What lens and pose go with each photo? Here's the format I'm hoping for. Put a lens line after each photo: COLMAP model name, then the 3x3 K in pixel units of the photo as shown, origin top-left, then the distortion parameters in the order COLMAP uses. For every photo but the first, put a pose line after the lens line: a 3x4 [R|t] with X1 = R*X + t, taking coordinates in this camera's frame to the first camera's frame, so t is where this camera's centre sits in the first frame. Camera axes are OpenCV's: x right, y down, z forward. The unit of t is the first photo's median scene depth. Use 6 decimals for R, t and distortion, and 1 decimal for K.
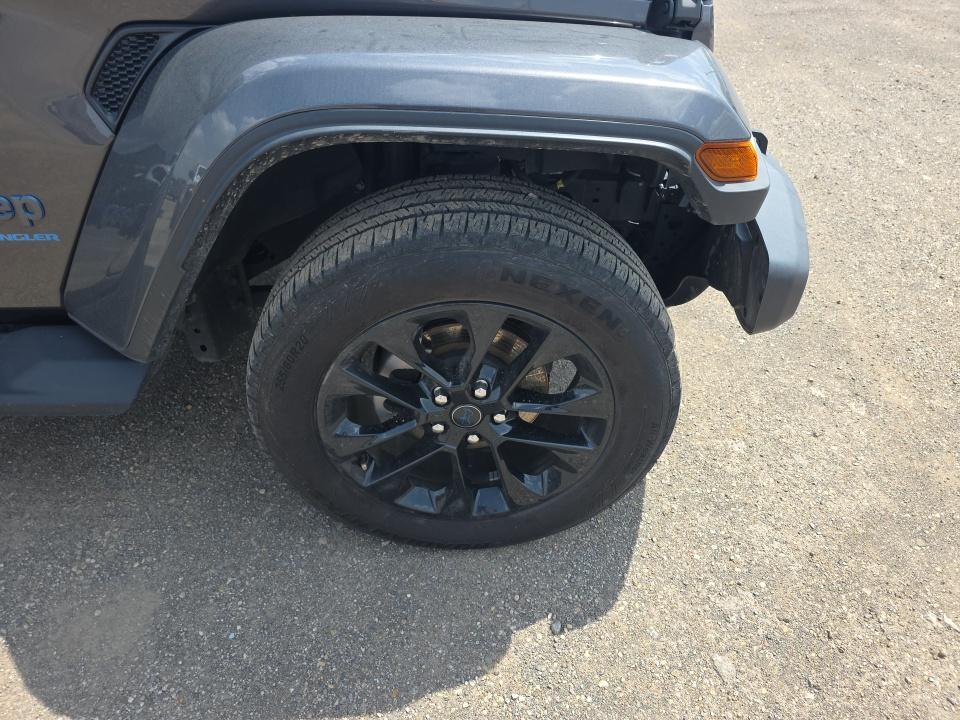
lens RADIAL K [[639.4, 0, 476.8], [0, 639.4, 362.3], [0, 0, 1]] dist [0.074778, -0.070191]
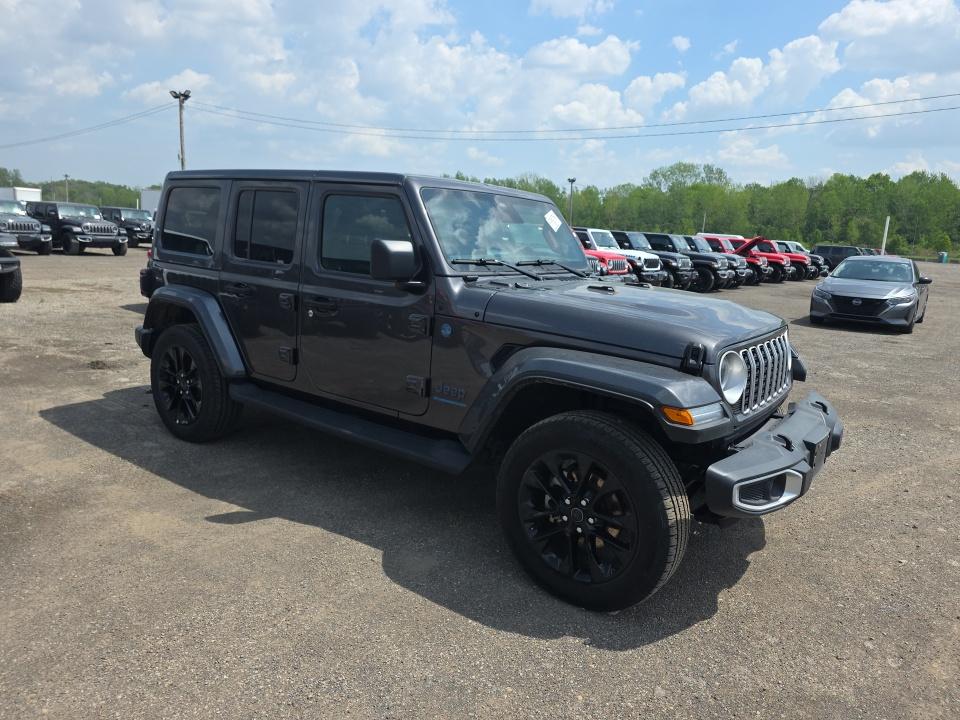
lens RADIAL K [[639.4, 0, 476.8], [0, 639.4, 362.3], [0, 0, 1]] dist [0.074778, -0.070191]
pose [[0.782577, 0.131925, -0.608415, 0.949871], [-0.412267, 0.842112, -0.347683, 0.533394], [0.466485, 0.522919, 0.713406, -0.957767]]
